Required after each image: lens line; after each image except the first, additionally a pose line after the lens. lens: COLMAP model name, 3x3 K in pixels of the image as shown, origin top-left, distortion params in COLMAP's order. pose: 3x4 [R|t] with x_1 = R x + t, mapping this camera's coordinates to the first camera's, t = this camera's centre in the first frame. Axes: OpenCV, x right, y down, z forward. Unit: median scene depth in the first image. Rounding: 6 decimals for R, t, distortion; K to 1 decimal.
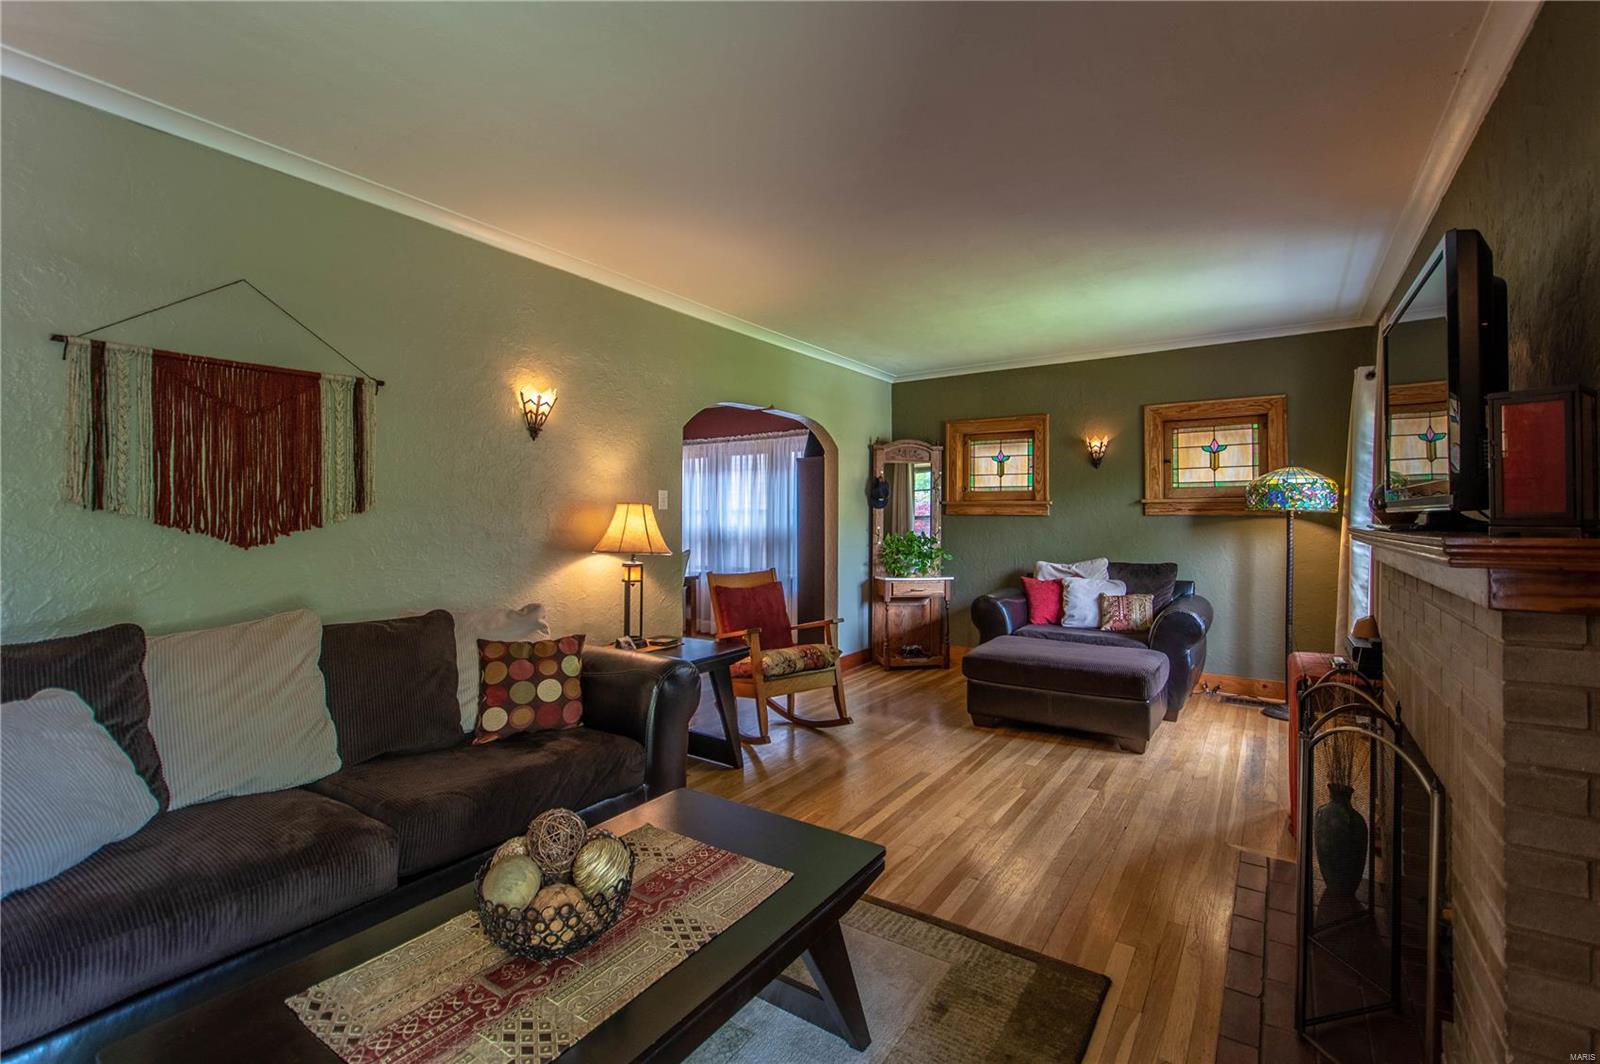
lens RADIAL K [[703.4, 0, 811.7], [0, 703.4, 522.0], [0, 0, 1]] dist [0.016937, -0.005387]
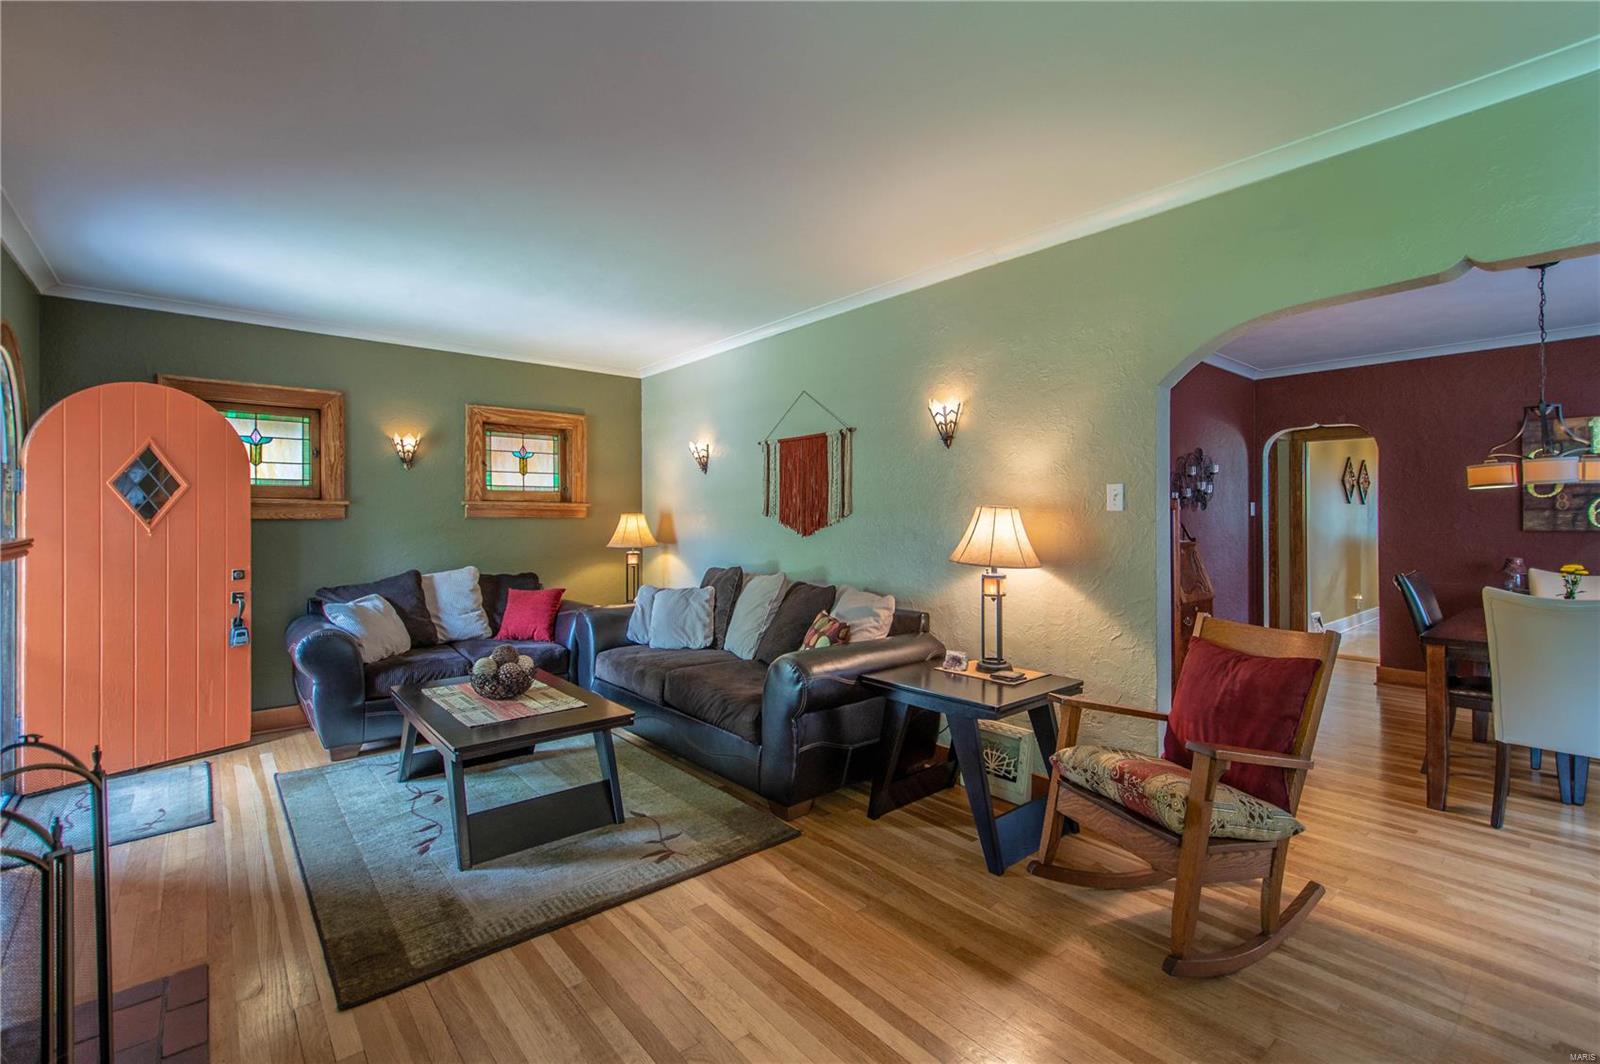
lens RADIAL K [[703.4, 0, 815.8], [0, 703.4, 517.3], [0, 0, 1]] dist [0.016937, -0.005387]
pose [[-0.260971, 0.004154, -0.965338, 0.842309], [-0.002779, 0.999983, 0.005055, -0.020496], [0.965343, 0.004002, -0.260955, 1.333723]]
